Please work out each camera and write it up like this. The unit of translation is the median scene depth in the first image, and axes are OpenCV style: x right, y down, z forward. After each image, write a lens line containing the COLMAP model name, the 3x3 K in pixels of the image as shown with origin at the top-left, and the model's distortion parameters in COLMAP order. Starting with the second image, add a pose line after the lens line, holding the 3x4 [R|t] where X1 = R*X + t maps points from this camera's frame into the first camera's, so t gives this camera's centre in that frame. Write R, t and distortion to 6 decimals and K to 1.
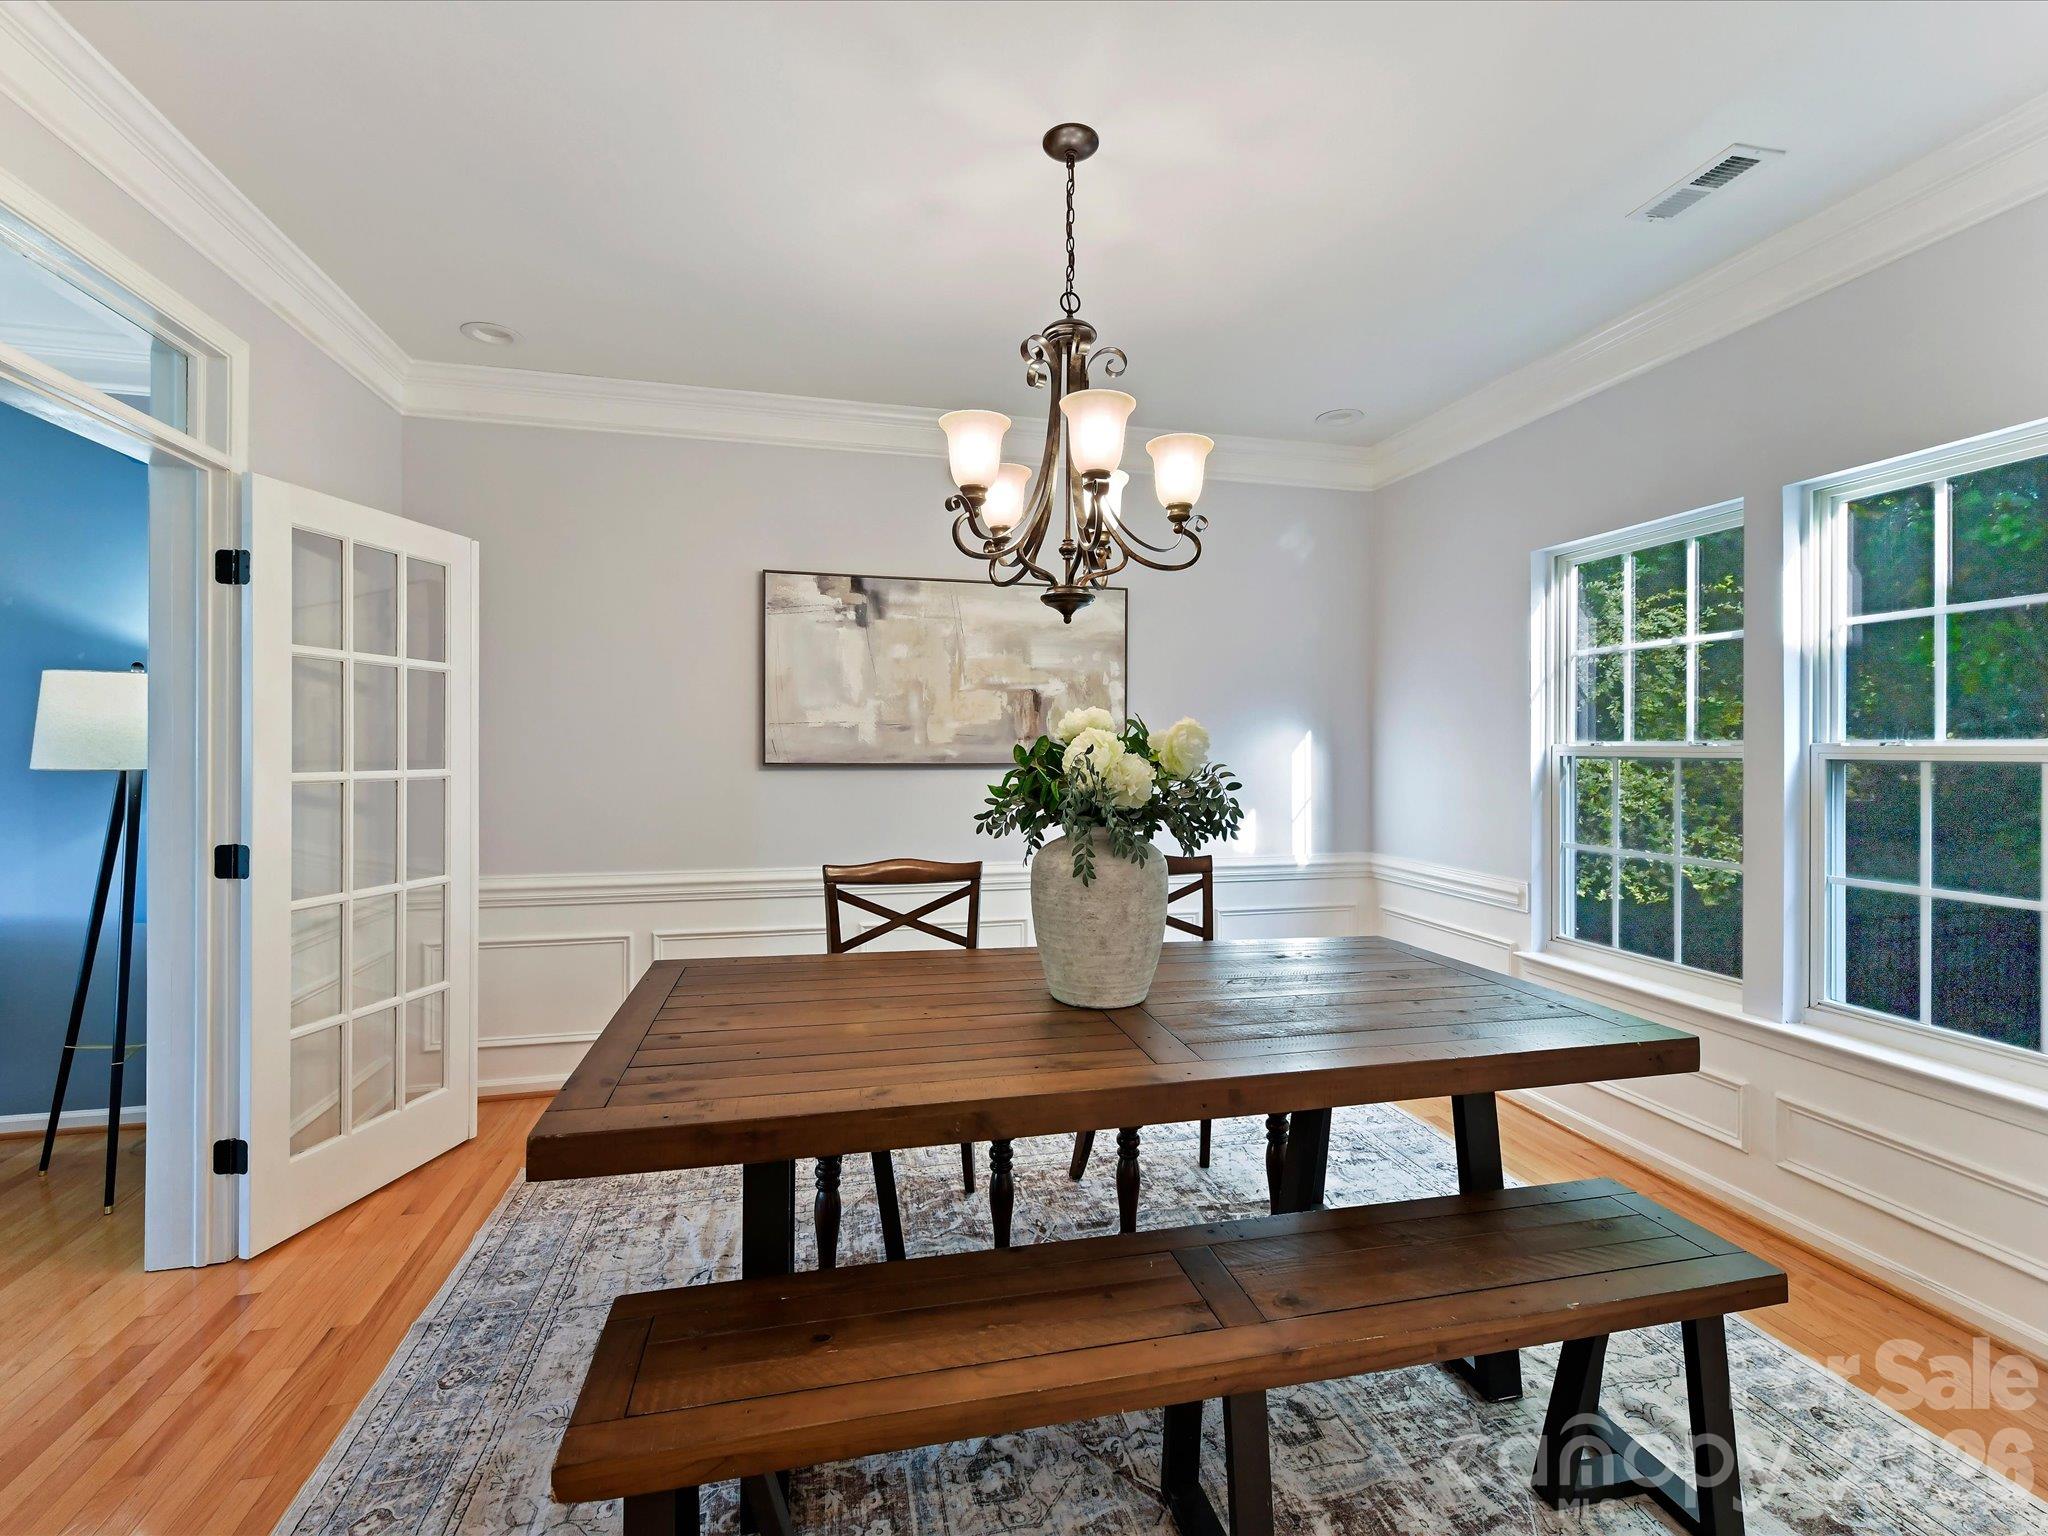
lens RADIAL K [[921.7, 0, 1027.6], [0, 921.7, 752.8], [0, 0, 1]] dist [0.003863, 0.000192]
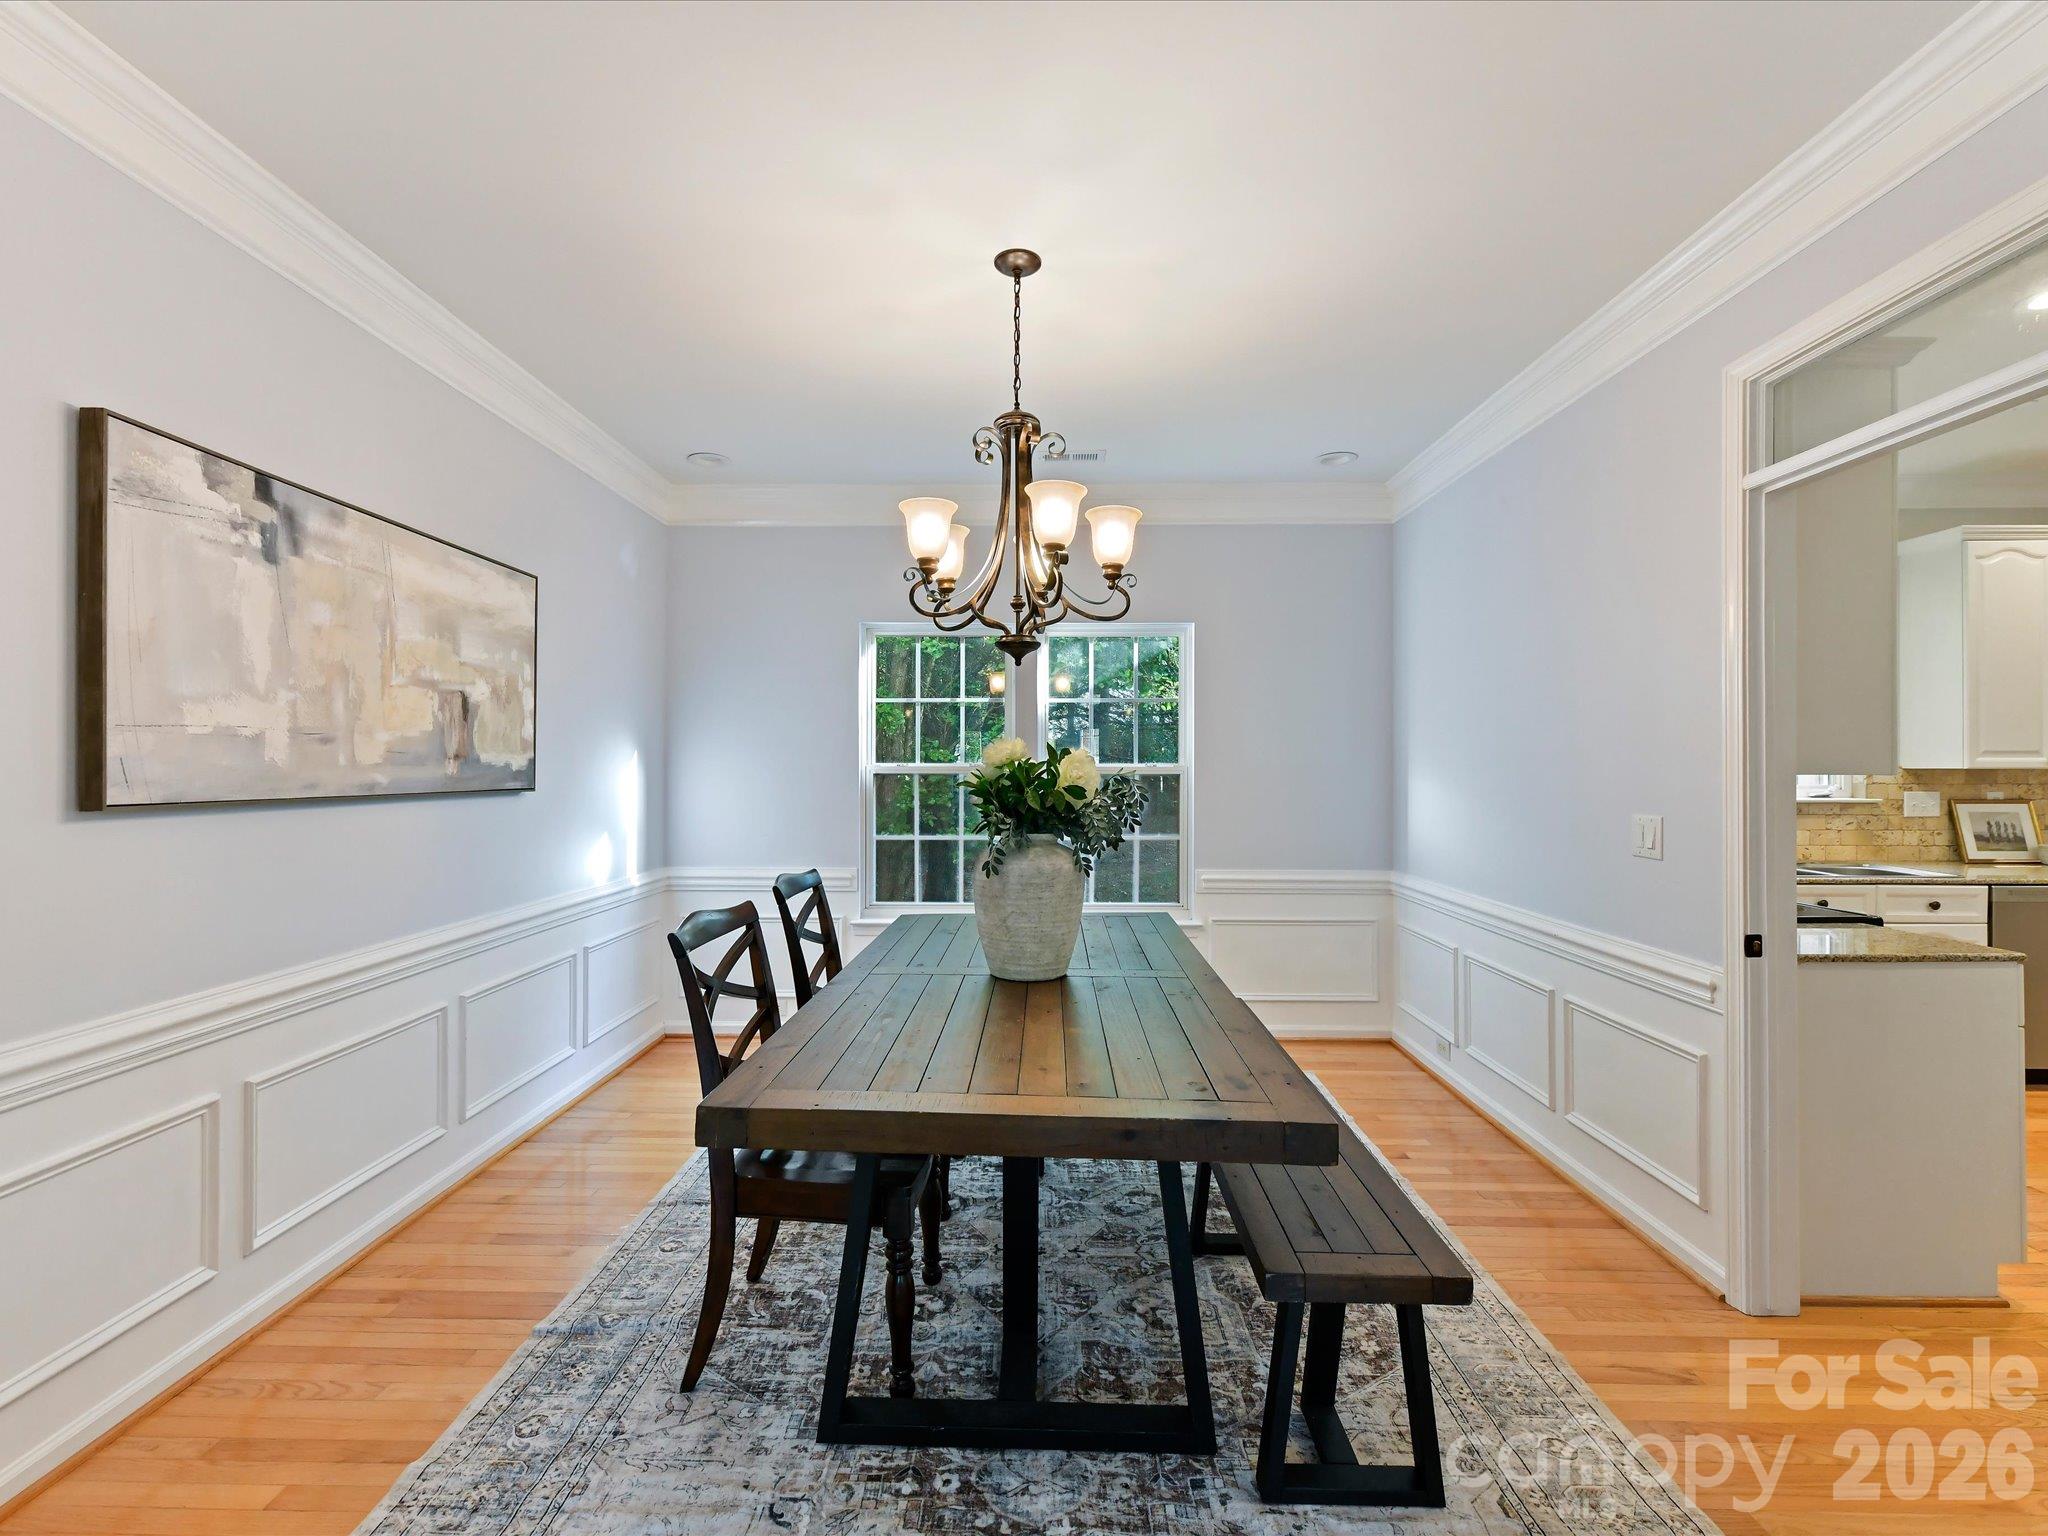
lens RADIAL K [[921.7, 0, 1025.0], [0, 921.7, 765.7], [0, 0, 1]] dist [0.003863, 0.000192]
pose [[0.238860, -0.002812, 0.971050, -0.623387], [0.007163, 0.999974, 0.001134, -0.006746], [-0.971028, 0.006684, 0.238874, 0.397850]]
